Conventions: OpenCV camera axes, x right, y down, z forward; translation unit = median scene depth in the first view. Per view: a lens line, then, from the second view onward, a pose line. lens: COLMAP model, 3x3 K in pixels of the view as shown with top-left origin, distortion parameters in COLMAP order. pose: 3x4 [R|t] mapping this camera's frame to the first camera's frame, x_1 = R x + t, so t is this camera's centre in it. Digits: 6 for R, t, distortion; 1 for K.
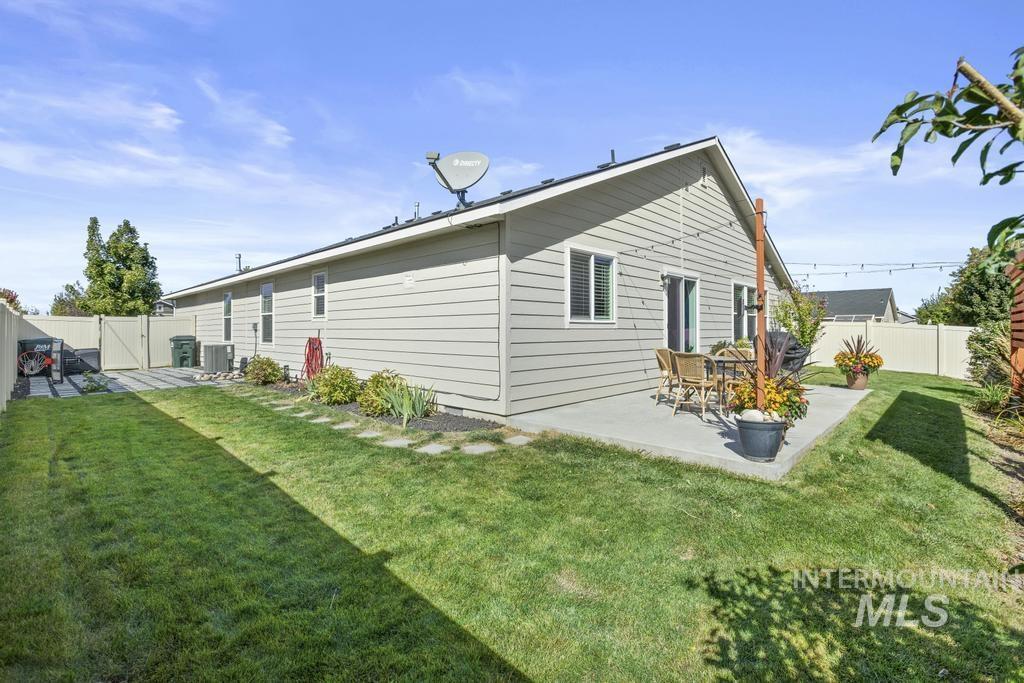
lens RADIAL K [[469.9, 0, 510.6], [0, 469.9, 328.0], [0, 0, 1]] dist [-0.000315, 0.000300]
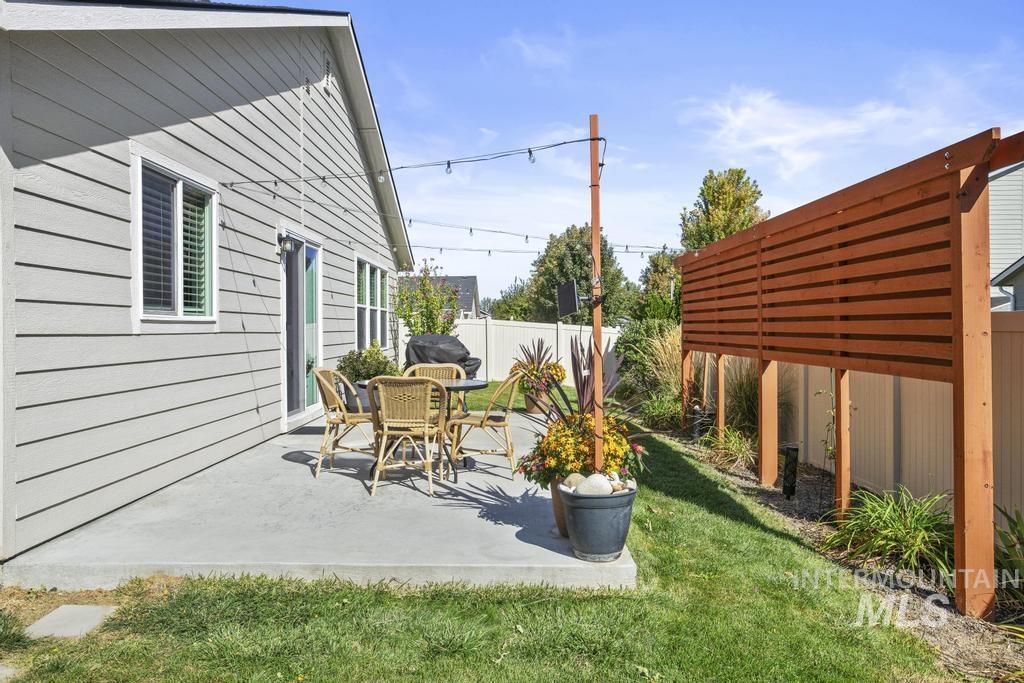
lens RADIAL K [[748.1, 0, 512.0], [0, 748.1, 341.5], [0, 0, 1]] dist [-0.038064, 0.094433]
pose [[0.730196, -0.016102, 0.683048, -0.095616], [0.002053, 0.999769, 0.021373, -0.005869], [-0.683234, -0.014205, 0.730061, 0.199474]]
